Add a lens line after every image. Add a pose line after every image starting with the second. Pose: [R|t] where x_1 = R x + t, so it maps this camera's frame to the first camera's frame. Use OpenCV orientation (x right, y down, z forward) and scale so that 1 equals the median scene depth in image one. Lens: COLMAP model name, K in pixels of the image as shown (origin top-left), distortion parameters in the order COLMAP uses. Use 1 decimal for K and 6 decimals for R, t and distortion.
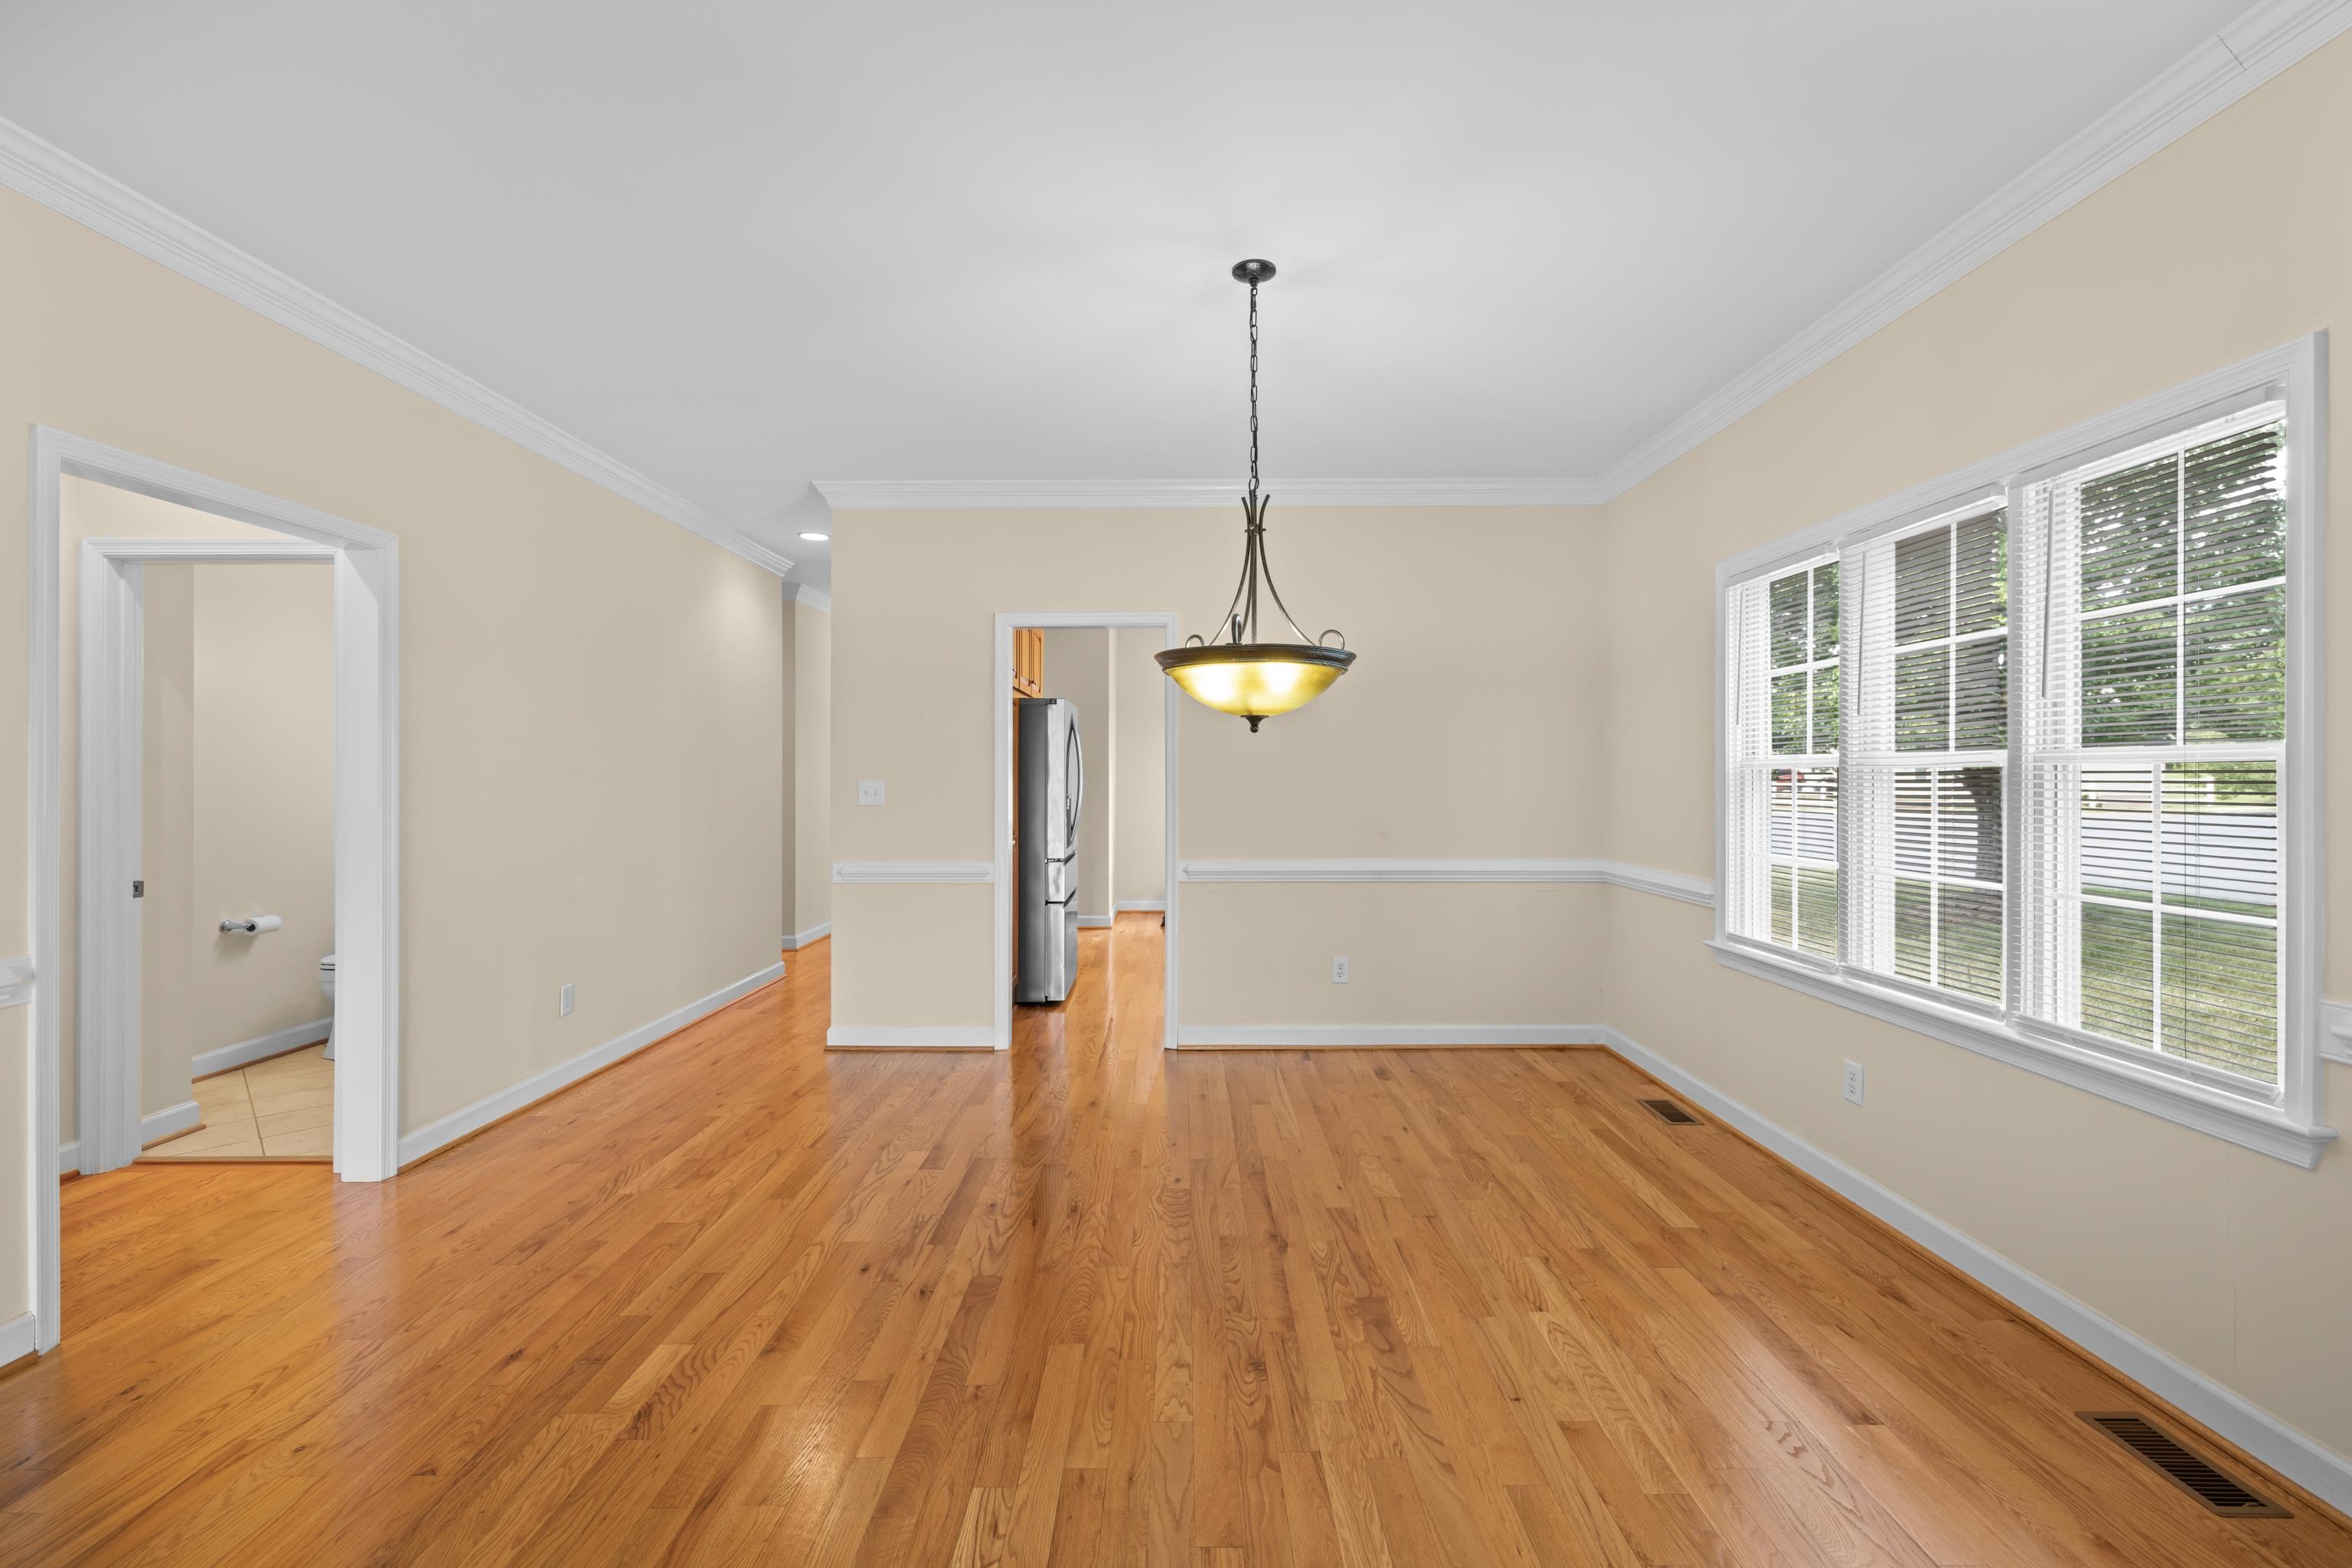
lens RADIAL K [[990.5, 0, 1176.0], [0, 990.5, 784.0], [0, 0, 1]] dist [0.002216, 0.000043]
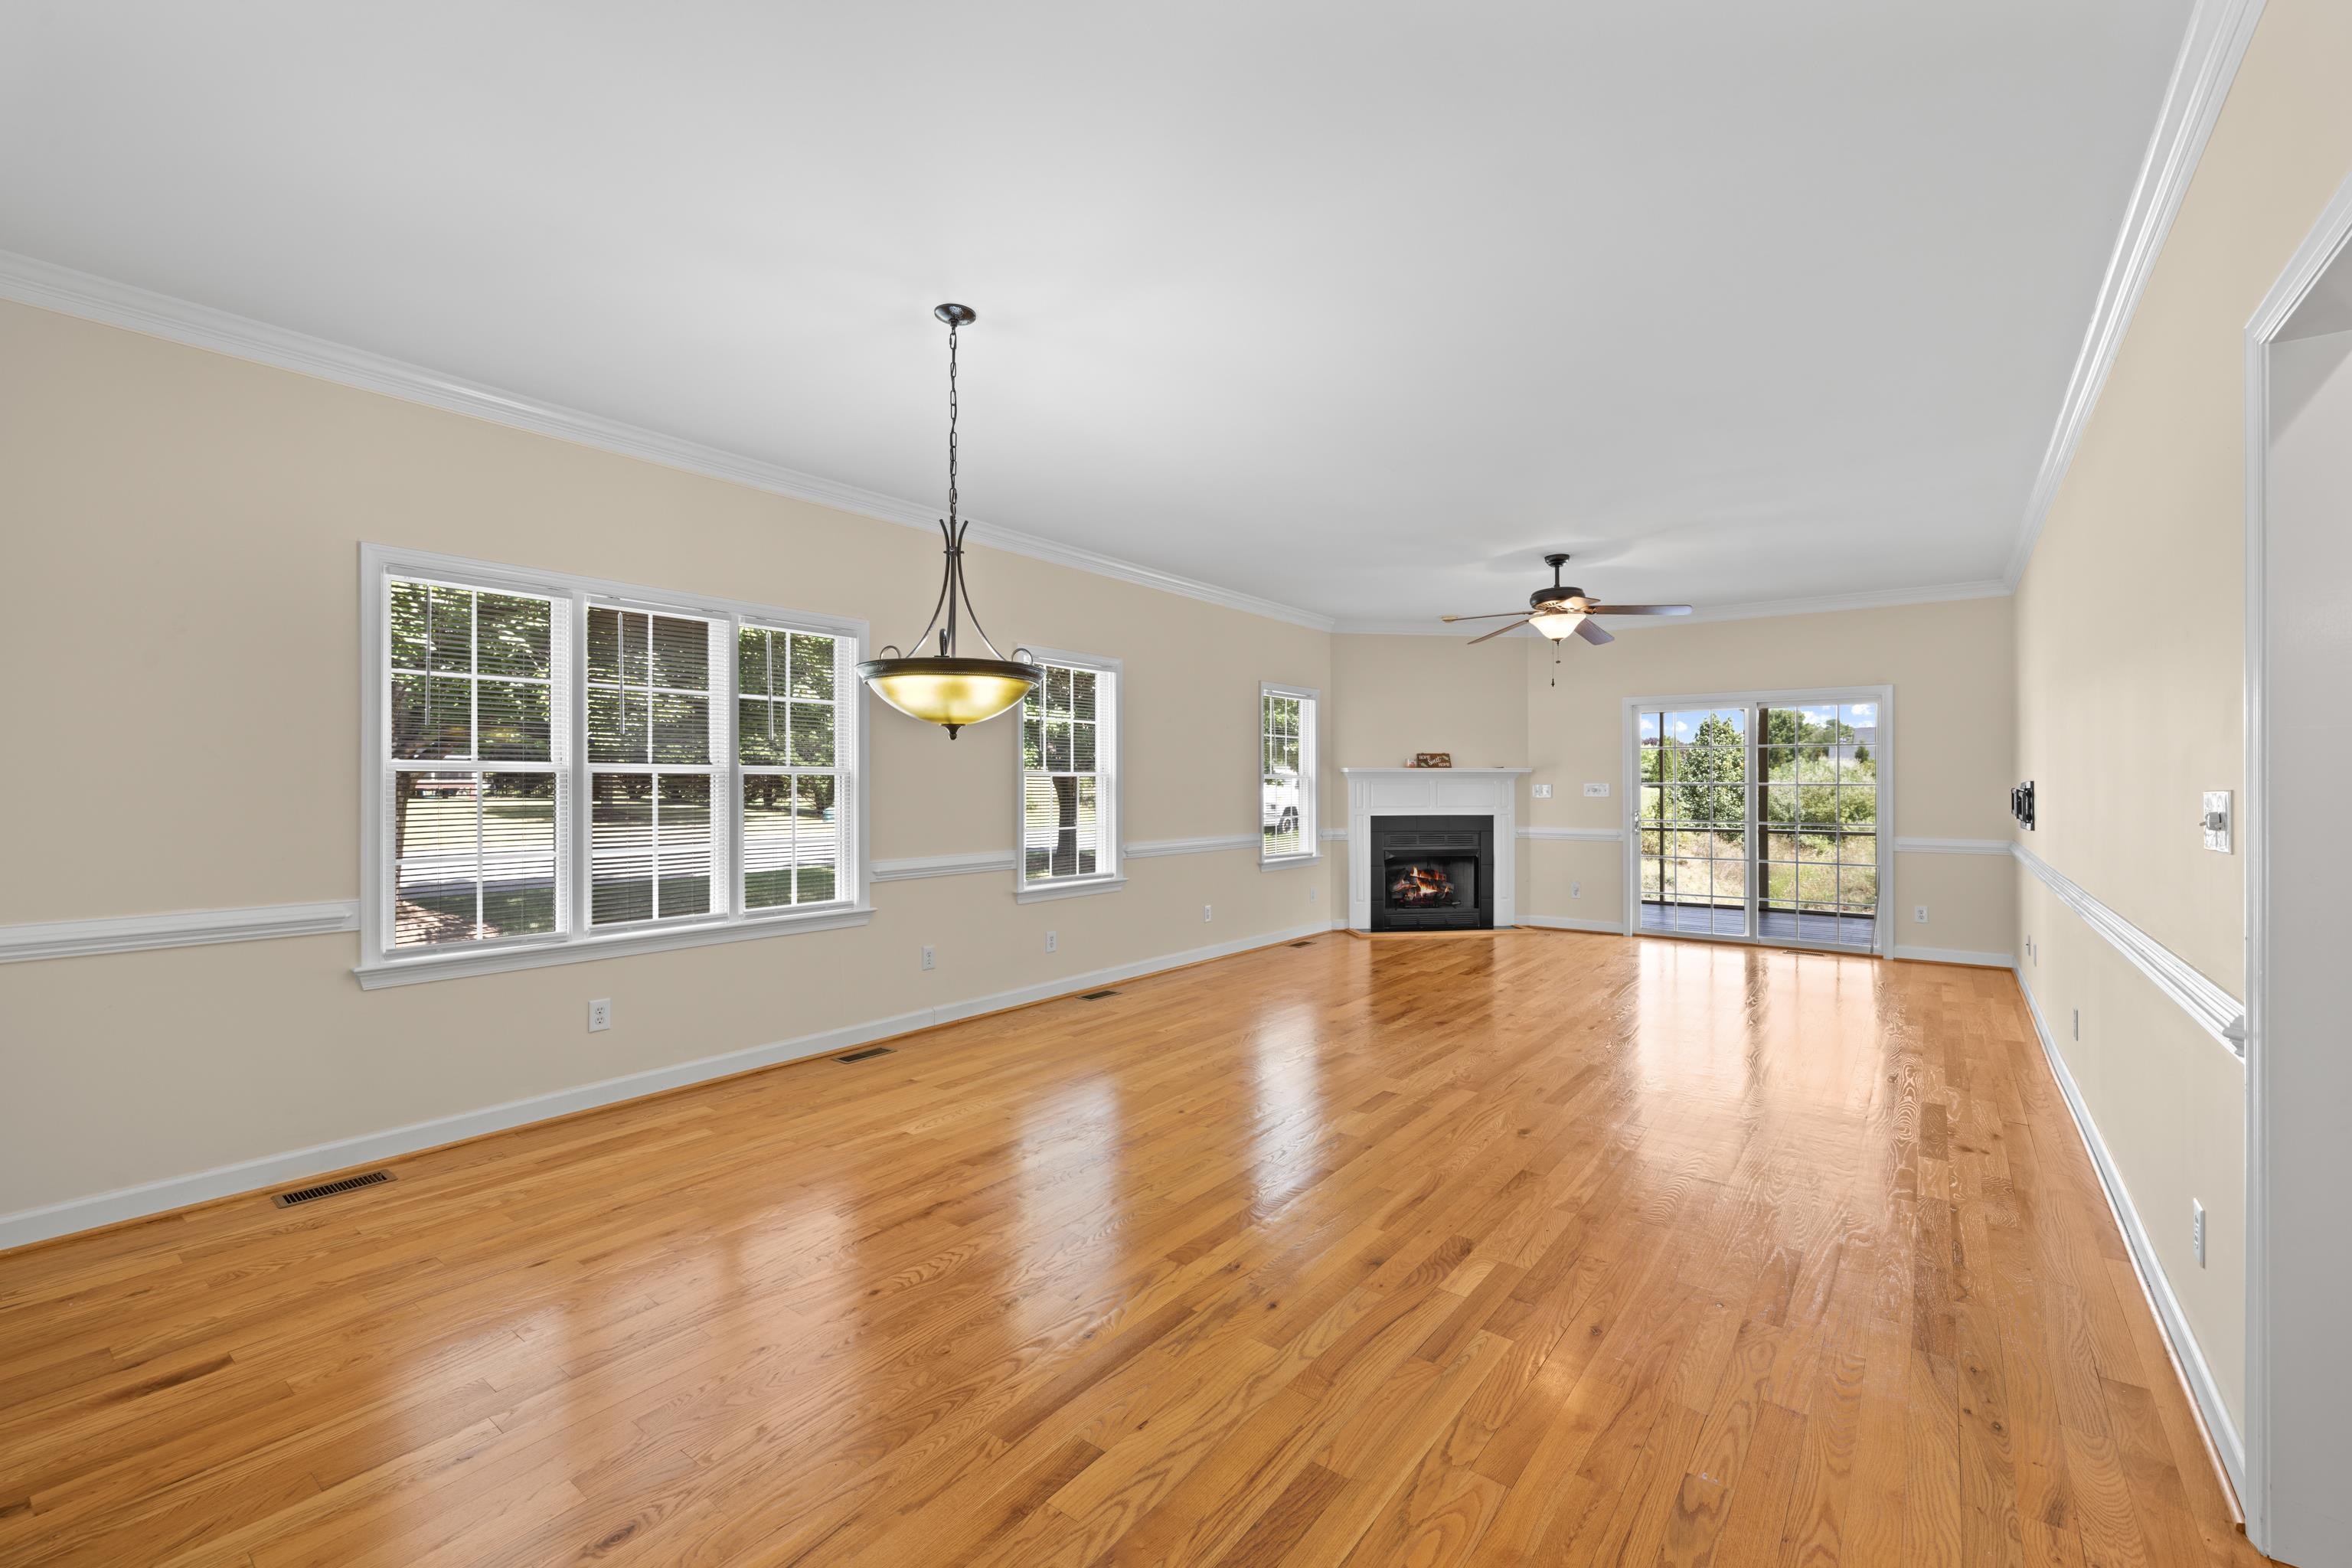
lens RADIAL K [[987.3, 0, 1176.7], [0, 987.3, 781.2], [0, 0, 1]] dist [0.002166, -0.000063]
pose [[-0.796149, -0.000114, 0.605101, -0.756873], [0.002083, 0.999994, 0.002930, -0.009472], [-0.605097, 0.003593, -0.796144, 1.685329]]
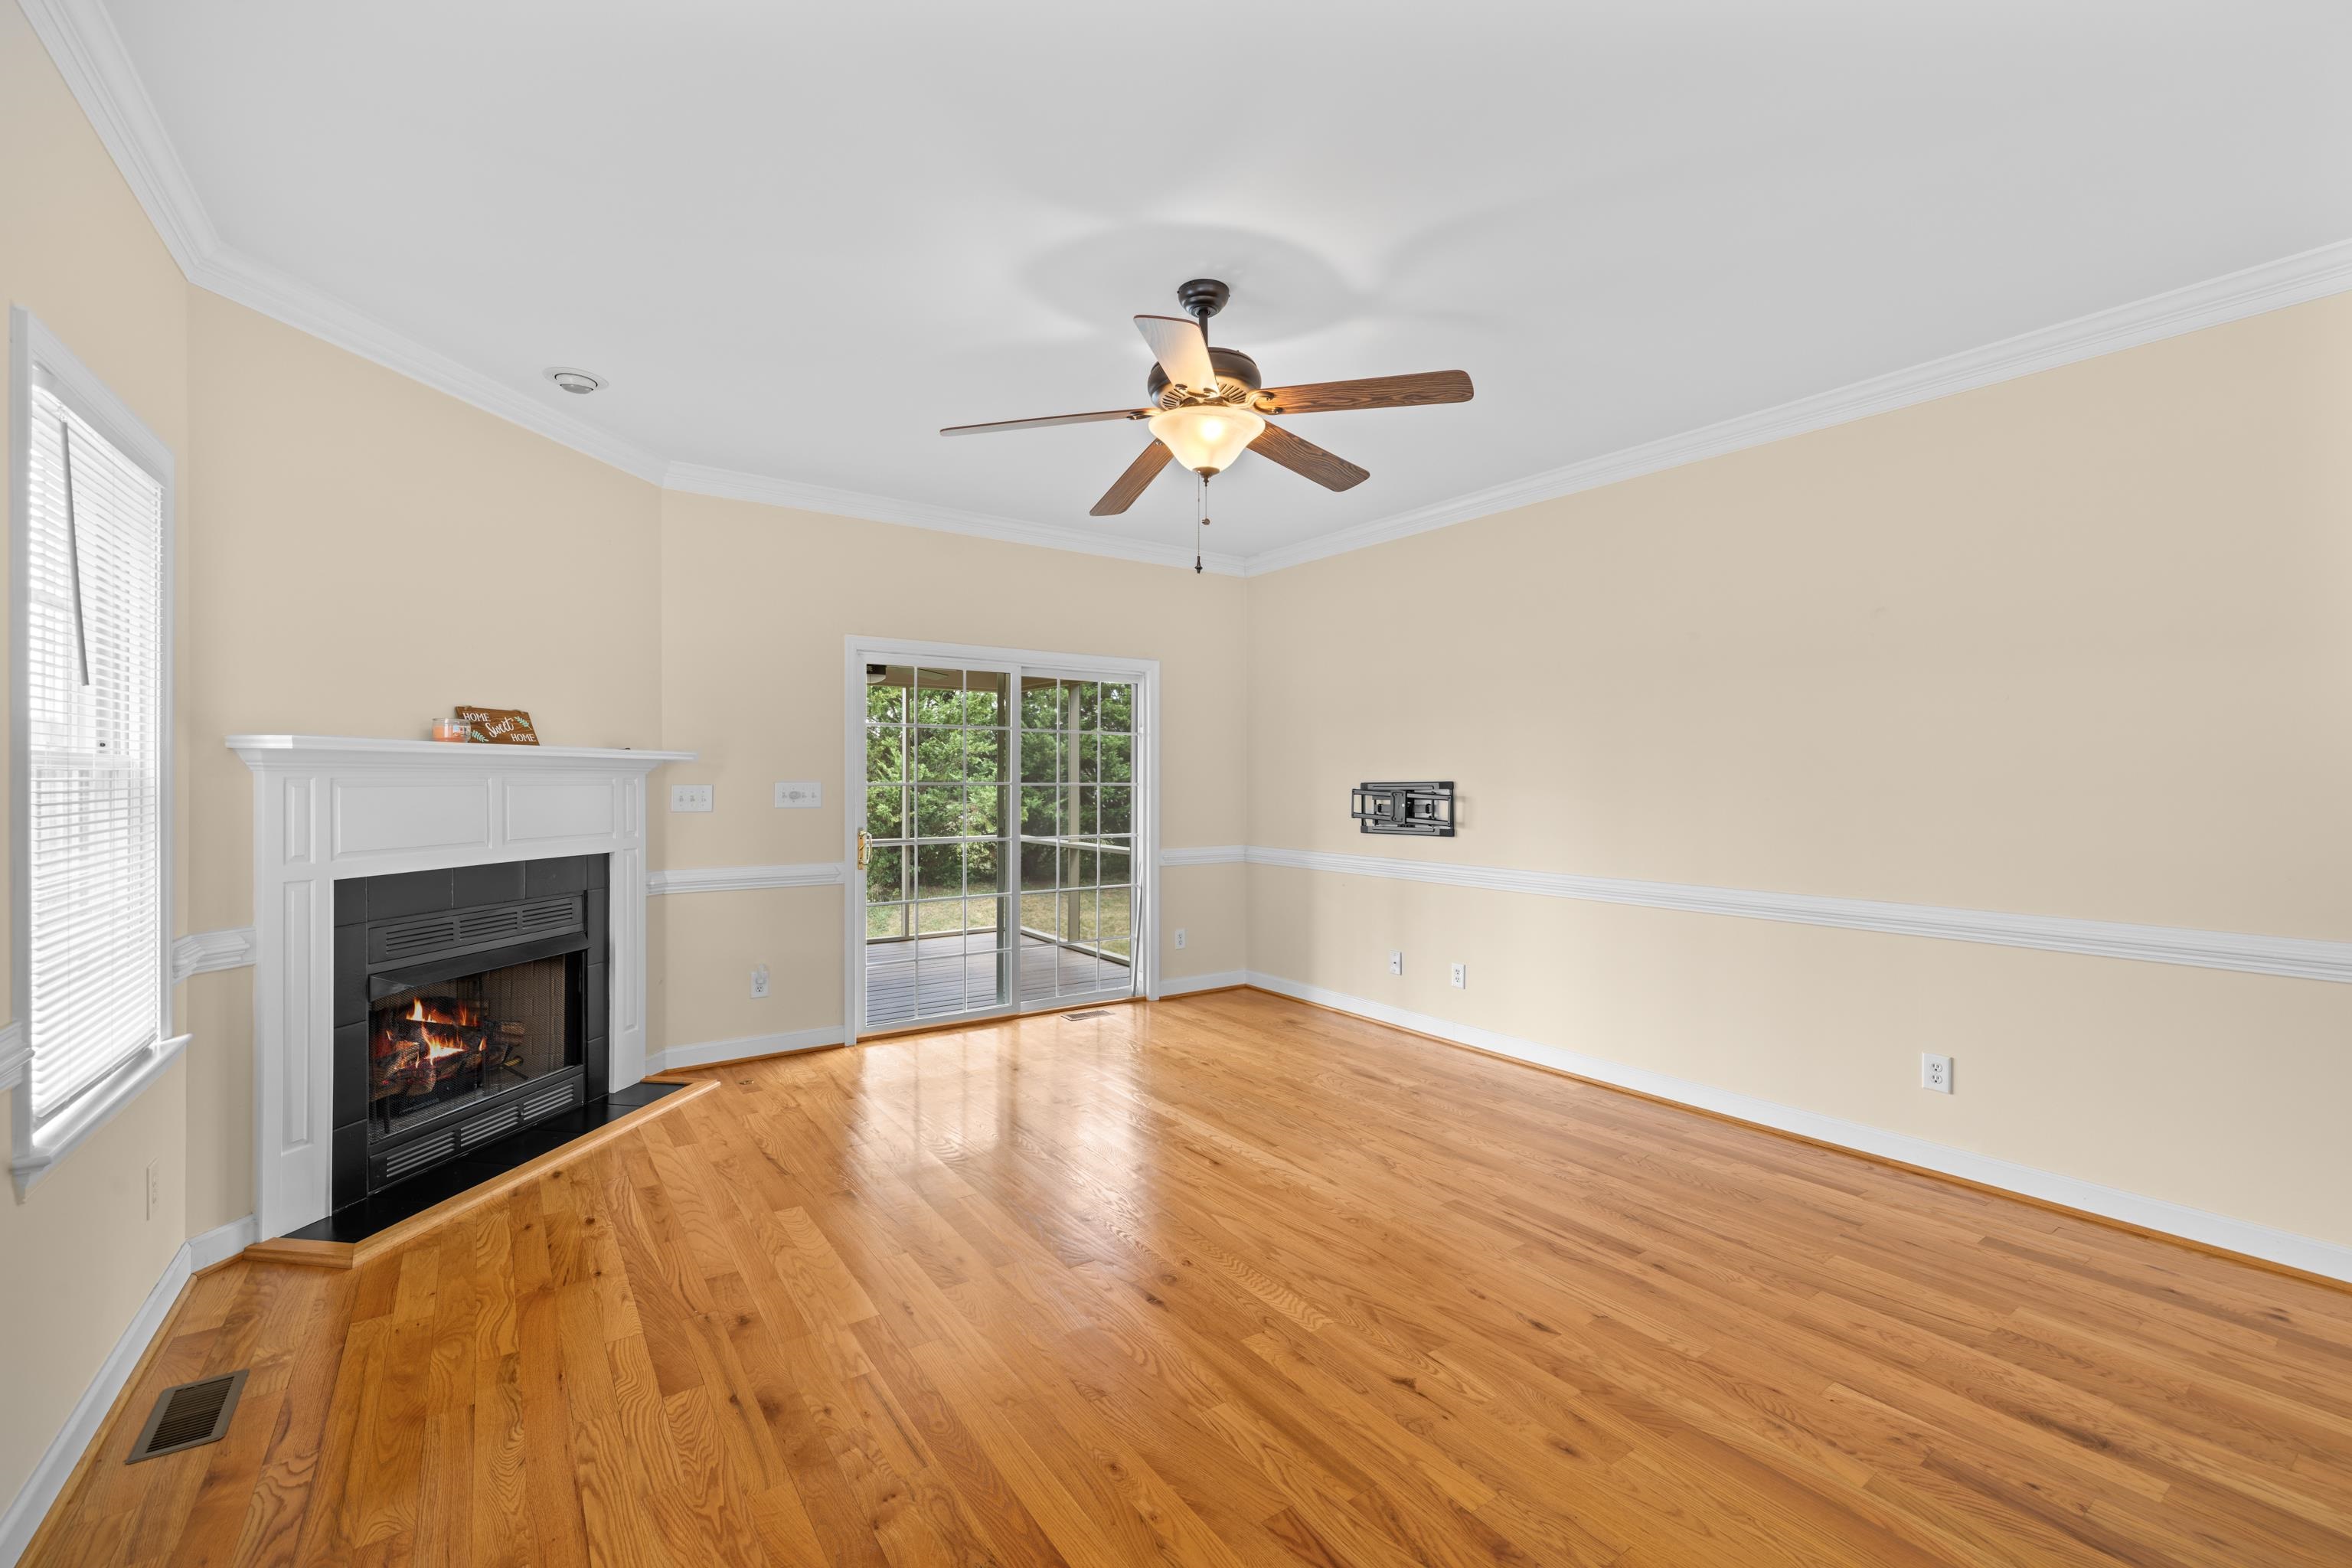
lens RADIAL K [[987.3, 0, 1176.7], [0, 987.3, 781.2], [0, 0, 1]] dist [0.002166, -0.000063]
pose [[-0.816880, -0.003201, -0.576799, 0.500533], [-0.006574, 0.999971, 0.003761, -0.005053], [0.576771, 0.006864, -0.816877, 0.229001]]
